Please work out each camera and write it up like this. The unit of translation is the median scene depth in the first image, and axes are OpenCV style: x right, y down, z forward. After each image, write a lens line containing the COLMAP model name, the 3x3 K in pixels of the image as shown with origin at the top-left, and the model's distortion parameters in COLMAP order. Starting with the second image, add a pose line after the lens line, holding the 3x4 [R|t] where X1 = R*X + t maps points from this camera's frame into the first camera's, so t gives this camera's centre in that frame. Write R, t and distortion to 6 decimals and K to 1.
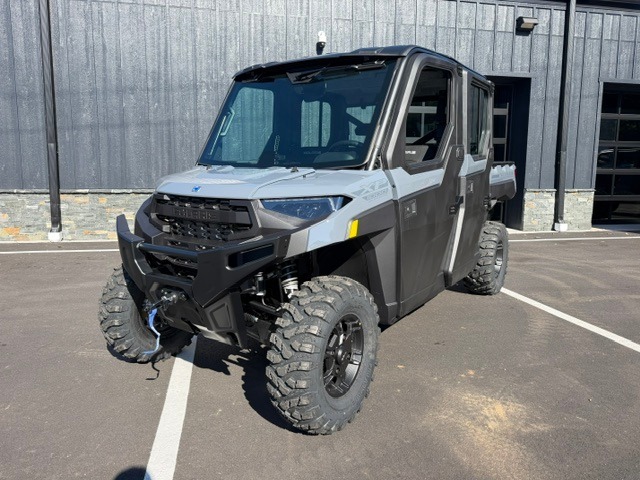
lens RADIAL K [[475.1, 0, 318.3], [0, 475.1, 237.5], [0, 0, 1]] dist [0.057663, -0.000263]
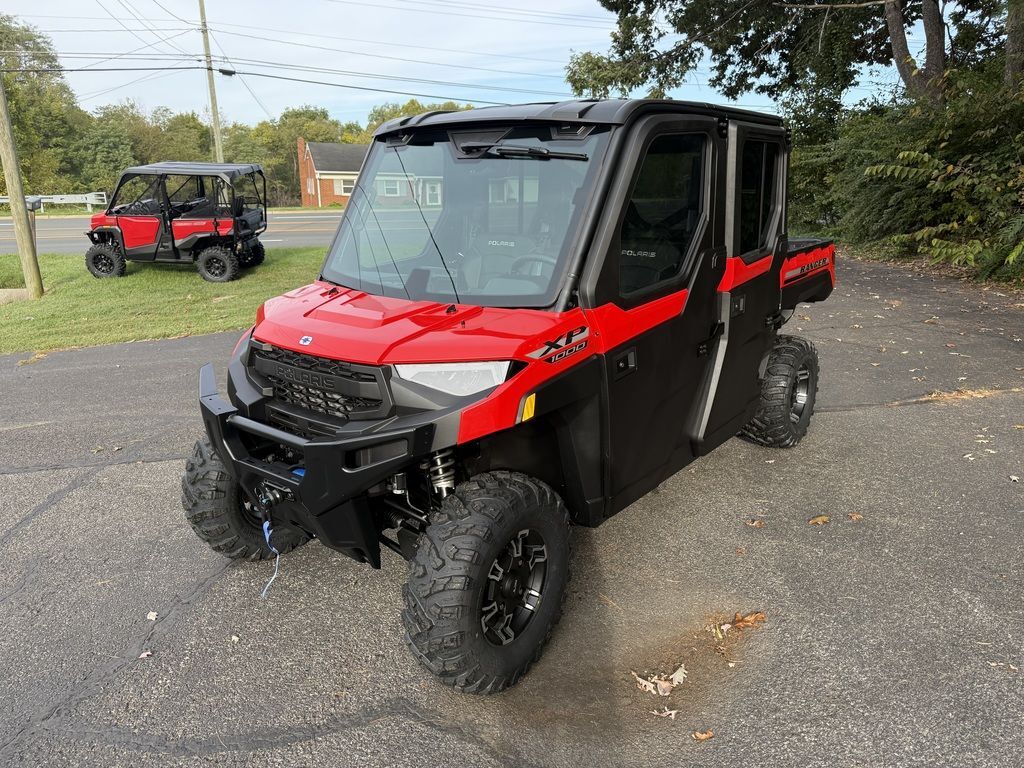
lens RADIAL K [[760.2, 0, 509.2], [0, 760.2, 380.0], [0, 0, 1]] dist [0.057663, -0.000263]
pose [[0.996658, 0.015347, -0.080234, 0.104649], [-0.004300, 0.990688, 0.136086, -0.161280], [0.081575, -0.135286, 0.987443, -0.059455]]
